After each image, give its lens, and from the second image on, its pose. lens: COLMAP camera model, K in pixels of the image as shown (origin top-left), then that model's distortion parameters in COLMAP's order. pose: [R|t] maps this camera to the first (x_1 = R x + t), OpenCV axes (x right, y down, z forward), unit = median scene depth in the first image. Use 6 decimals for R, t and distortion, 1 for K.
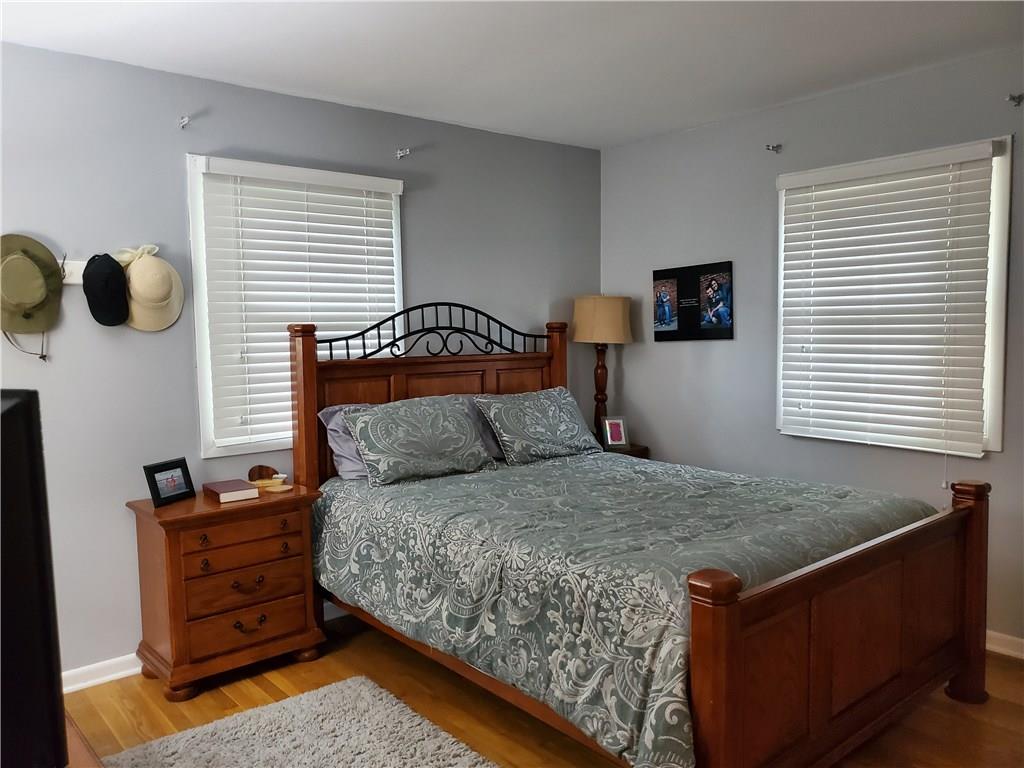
lens RADIAL K [[808.3, 0, 512.5], [0, 808.3, 384.1], [0, 0, 1]] dist [-0.005161, 0.026196]
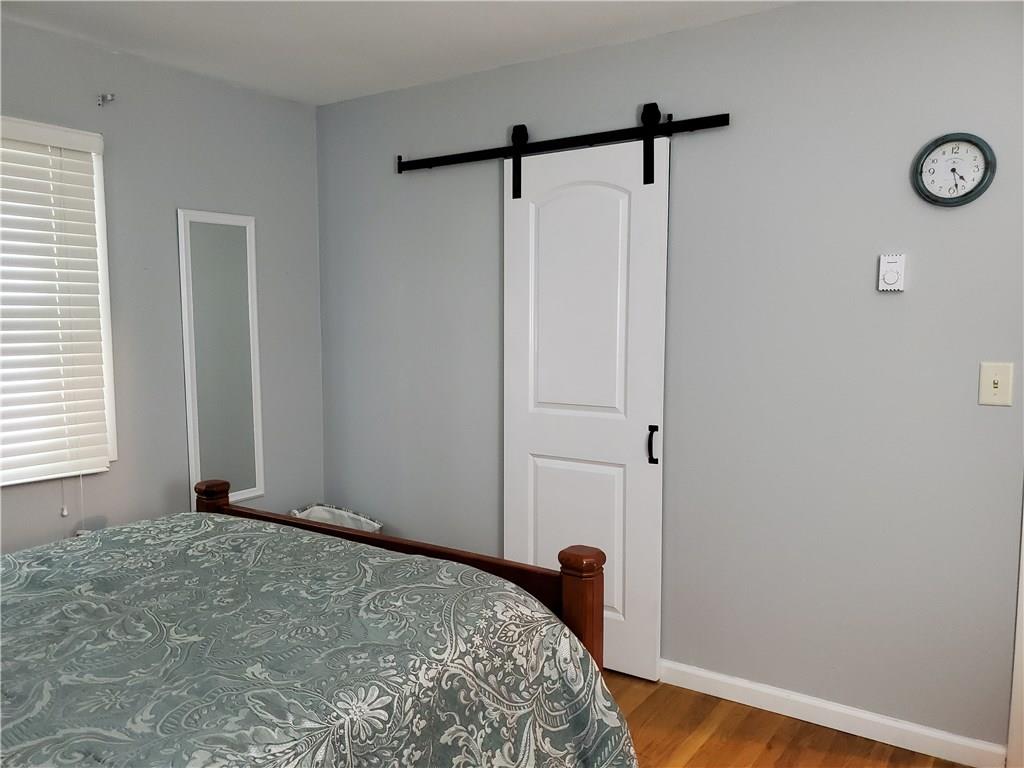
lens RADIAL K [[808.3, 0, 512.0], [0, 808.3, 385.7], [0, 0, 1]] dist [-0.005161, 0.026196]
pose [[-0.264074, -0.073660, 0.961685, -0.640221], [0.085358, 0.991382, 0.099373, -0.087120], [-0.960718, 0.108329, -0.255511, 1.119640]]
